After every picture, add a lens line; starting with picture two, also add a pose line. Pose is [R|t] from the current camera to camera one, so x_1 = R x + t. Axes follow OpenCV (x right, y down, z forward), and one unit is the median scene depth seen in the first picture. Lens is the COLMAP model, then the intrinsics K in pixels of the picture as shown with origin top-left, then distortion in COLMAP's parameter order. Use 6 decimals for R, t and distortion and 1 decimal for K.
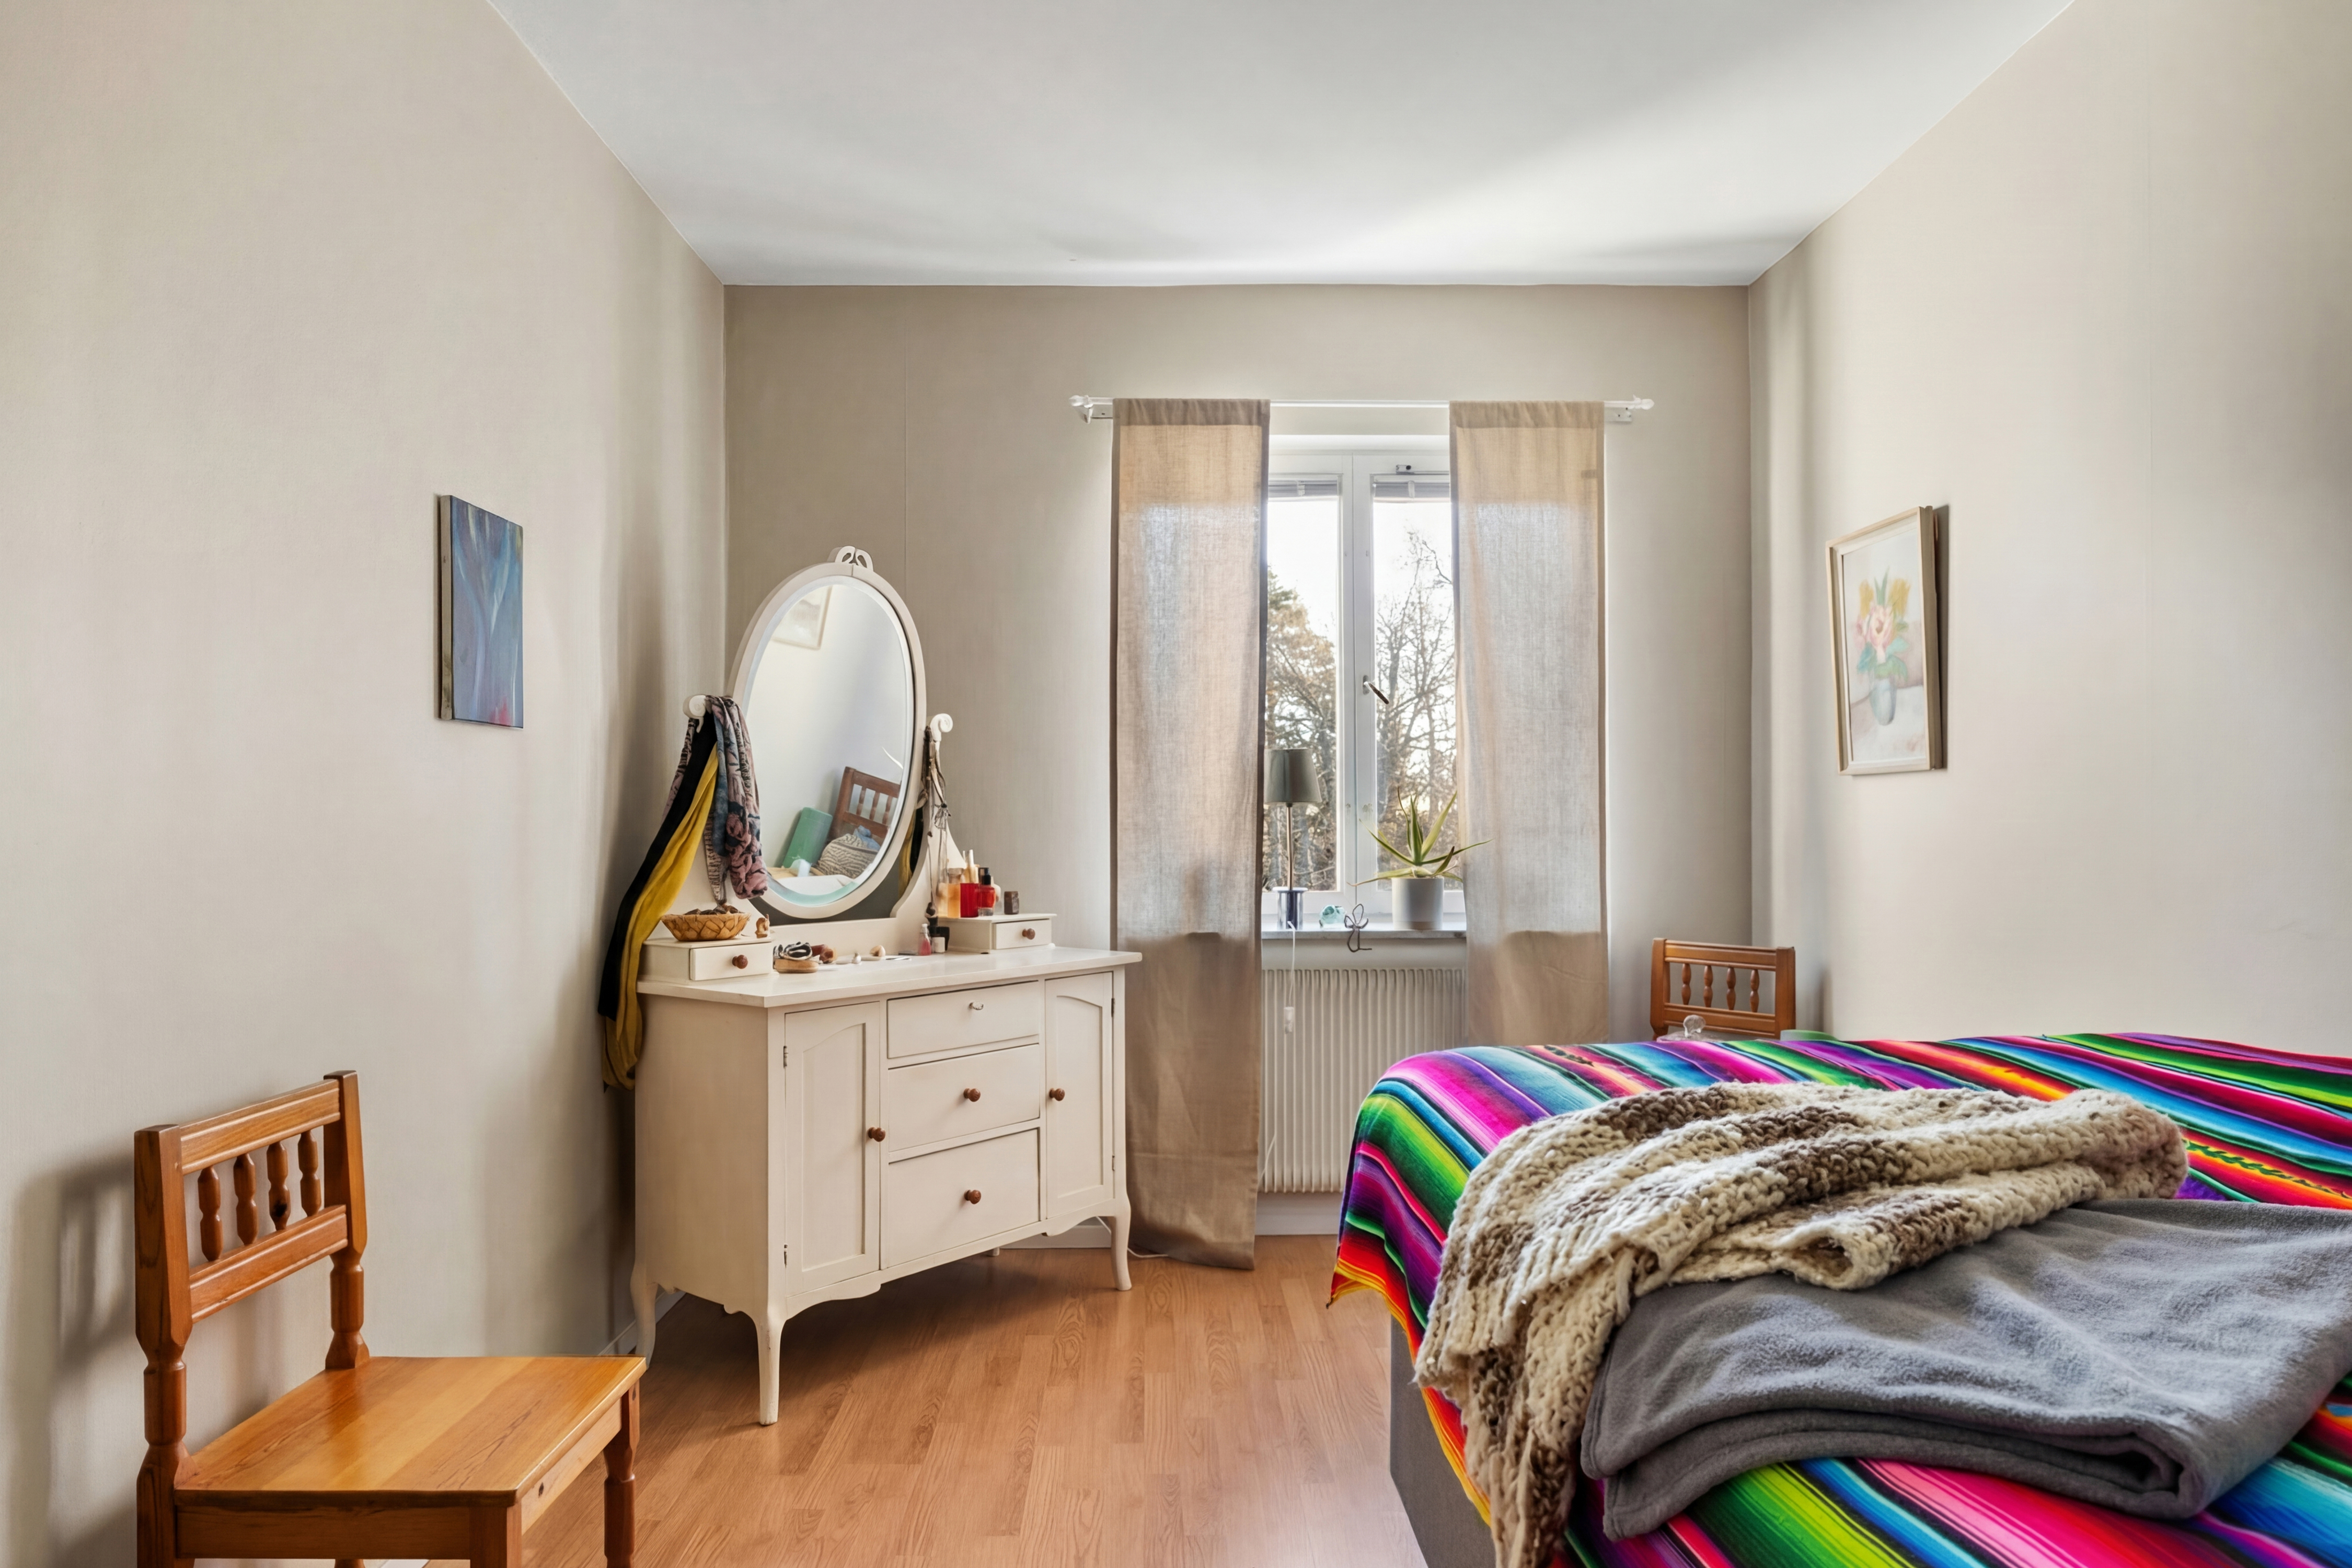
lens RADIAL K [[1560.5, 0, 1174.1], [0, 1560.5, 785.0], [0, 0, 1]] dist [-0.000599, -0.000018]
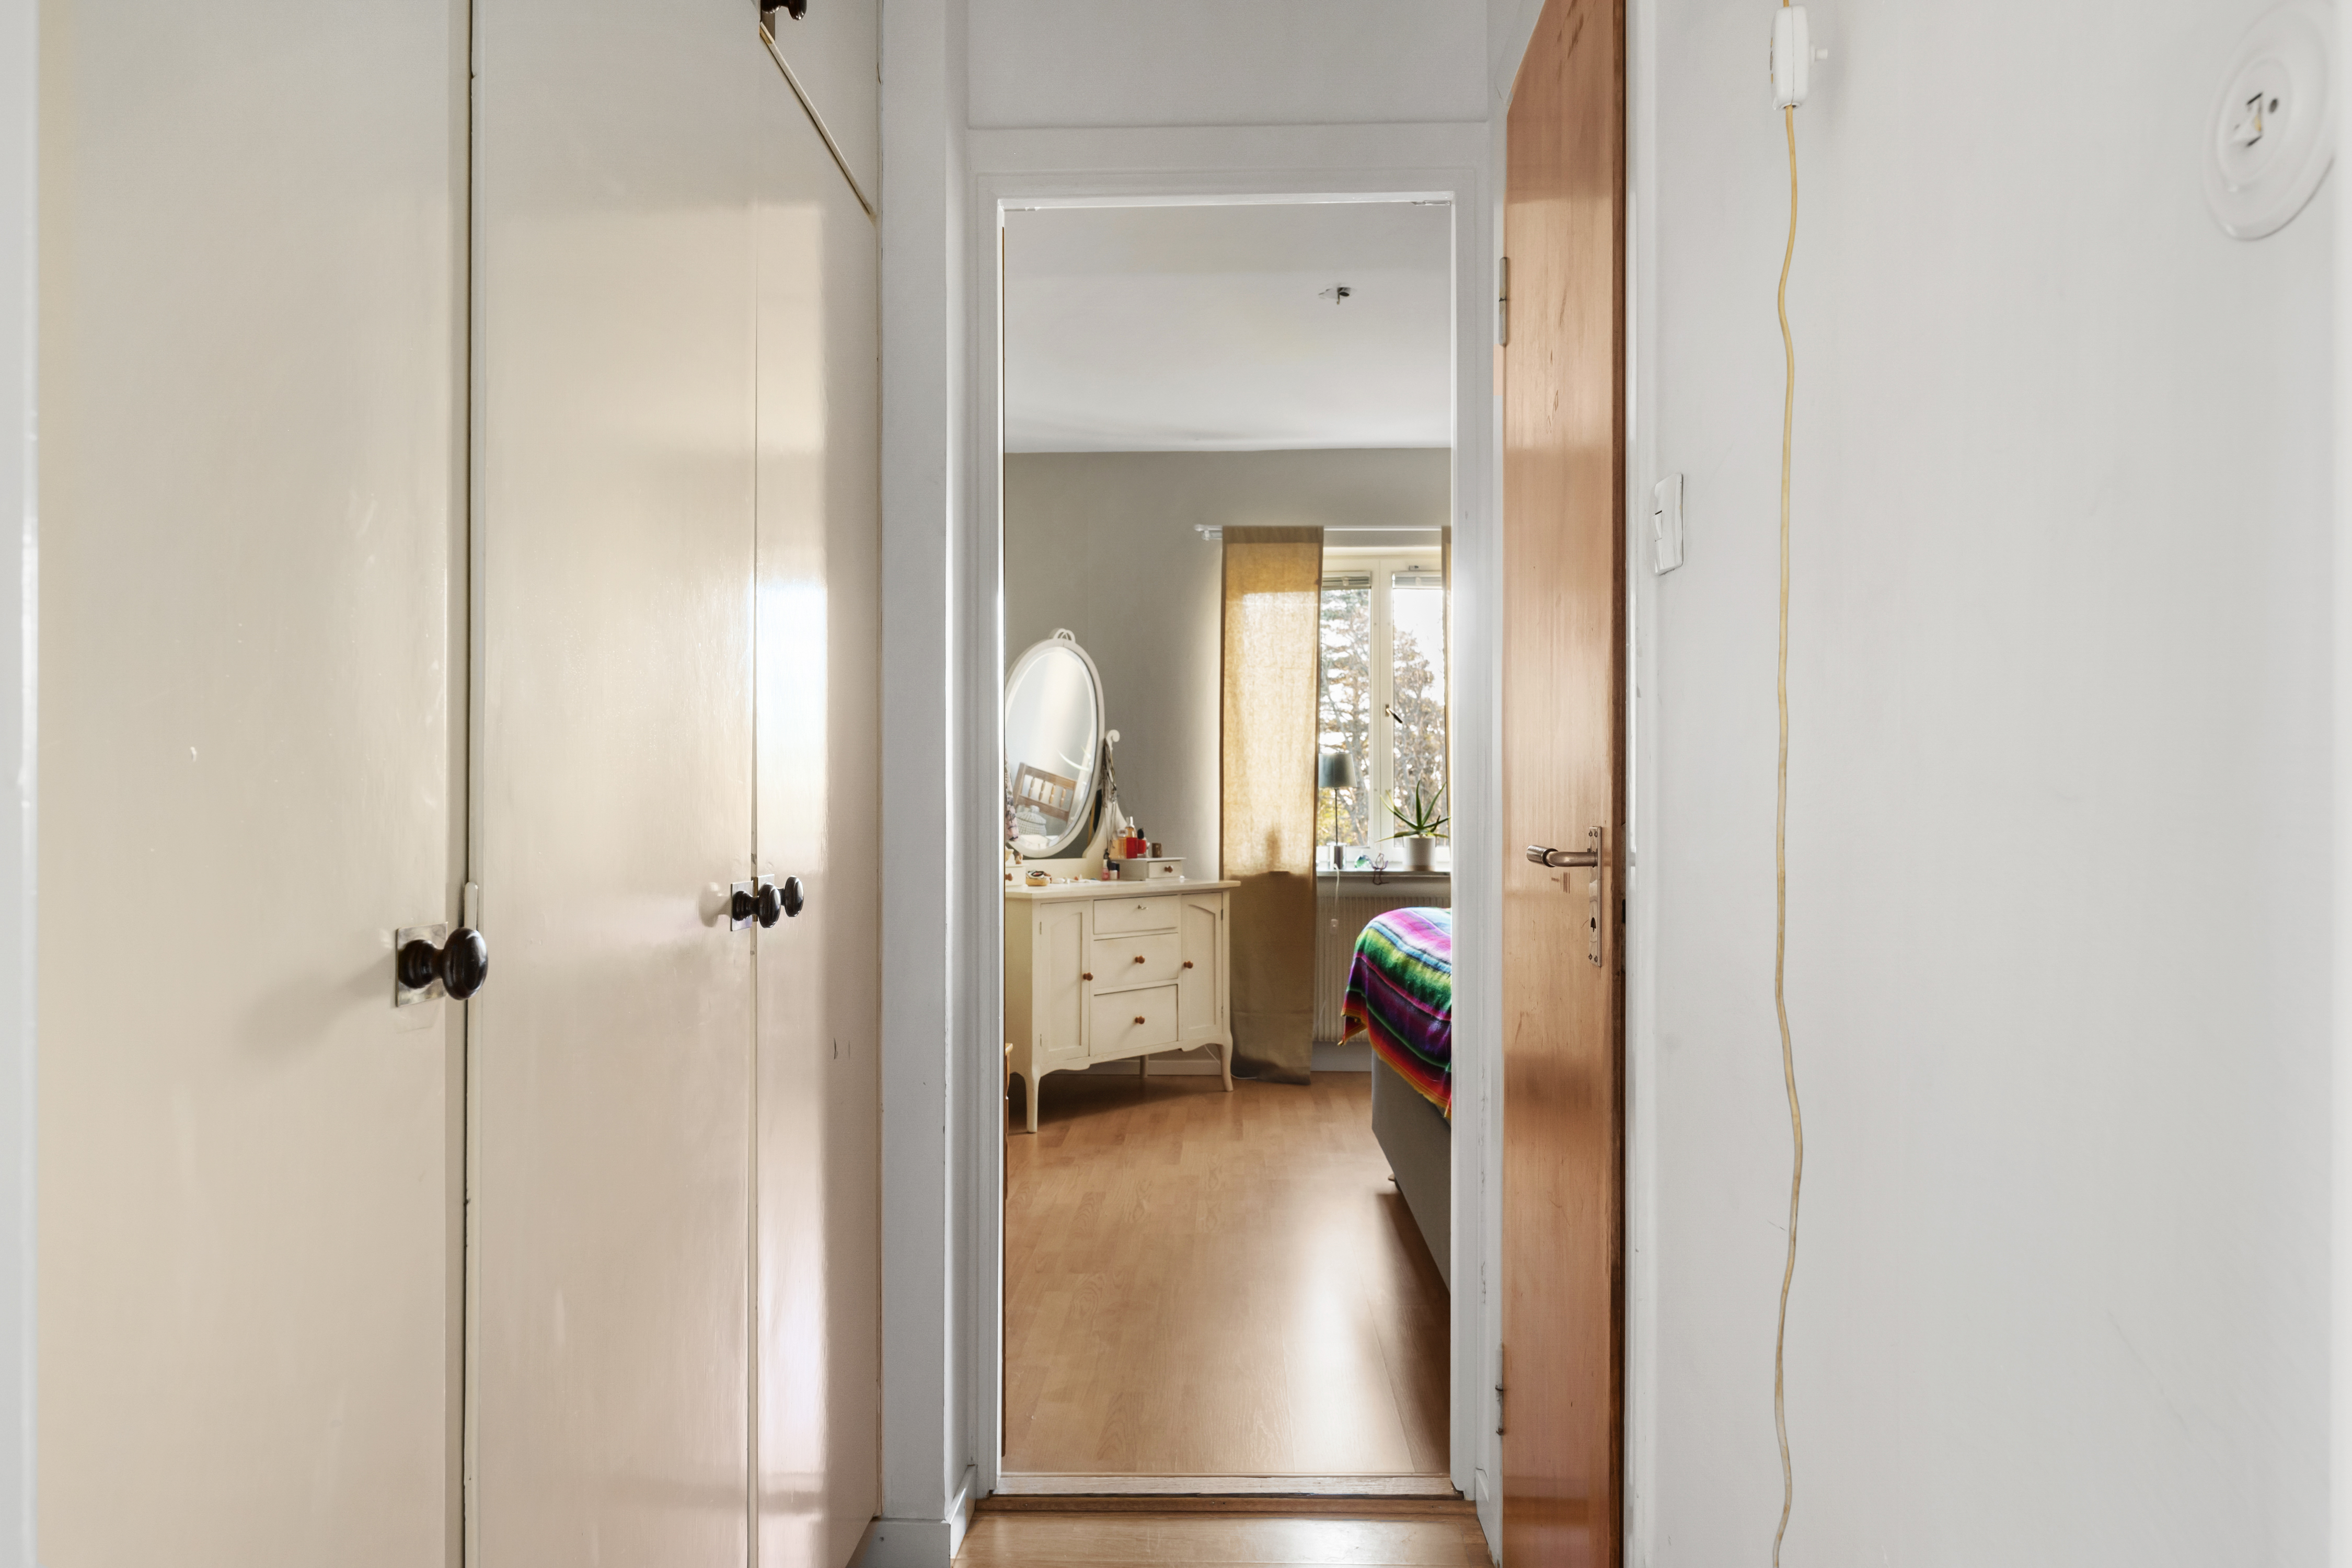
lens RADIAL K [[1630.6, 0, 1181.6], [0, 1630.6, 784.7], [0, 0, 1]] dist [0.001455, 0.000020]
pose [[0.998998, 0.002979, -0.044652, -0.006102], [-0.002853, 0.999992, 0.002892, 0.004643], [0.044660, -0.002761, 0.998998, -0.644465]]
